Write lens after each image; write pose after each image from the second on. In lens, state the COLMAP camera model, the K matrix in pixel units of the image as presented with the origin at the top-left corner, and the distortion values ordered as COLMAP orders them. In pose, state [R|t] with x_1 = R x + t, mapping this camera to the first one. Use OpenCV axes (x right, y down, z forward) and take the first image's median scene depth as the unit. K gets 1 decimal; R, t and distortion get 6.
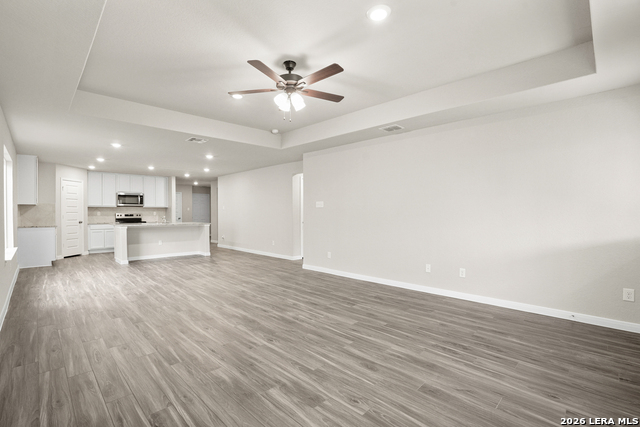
lens RADIAL K [[297.7, 0, 317.5], [0, 297.7, 216.6], [0, 0, 1]] dist [-0.025599, 0.000564]
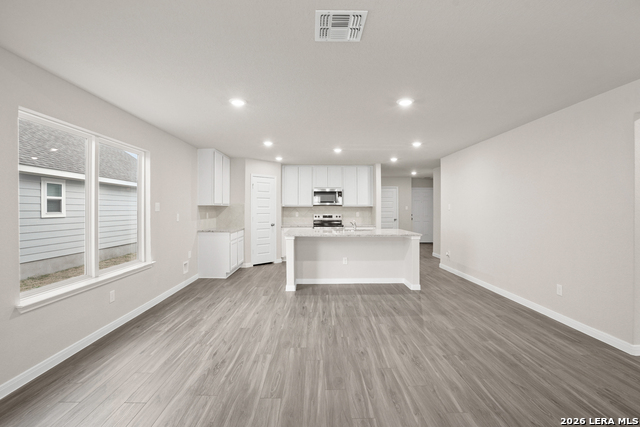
lens RADIAL K [[300.9, 0, 313.9], [0, 300.9, 209.1], [0, 0, 1]] dist [-0.040833, 0.000426]
pose [[0.722033, 0.000600, -0.691859, -0.105122], [-0.010766, 0.999888, -0.010368, -0.017615], [0.691775, 0.014934, 0.721959, 0.417695]]
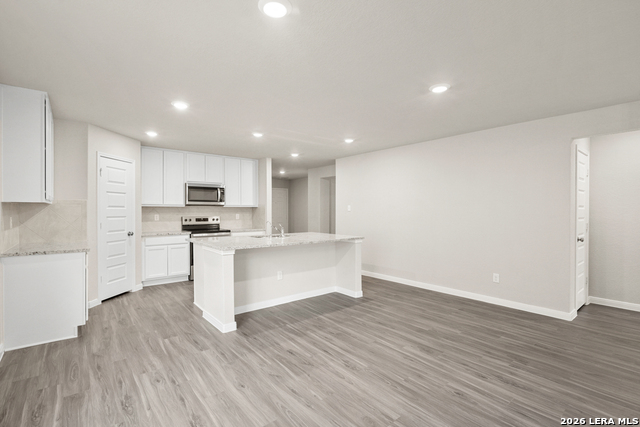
lens RADIAL K [[303.1, 0, 320.0], [0, 303.1, 213.5], [0, 0, 1]] dist [-0.002443, -0.000562]
pose [[0.996646, 0.002461, -0.081800, -0.375358], [-0.002891, 0.999983, -0.005129, -0.016762], [0.081786, 0.005348, 0.996636, 0.423210]]
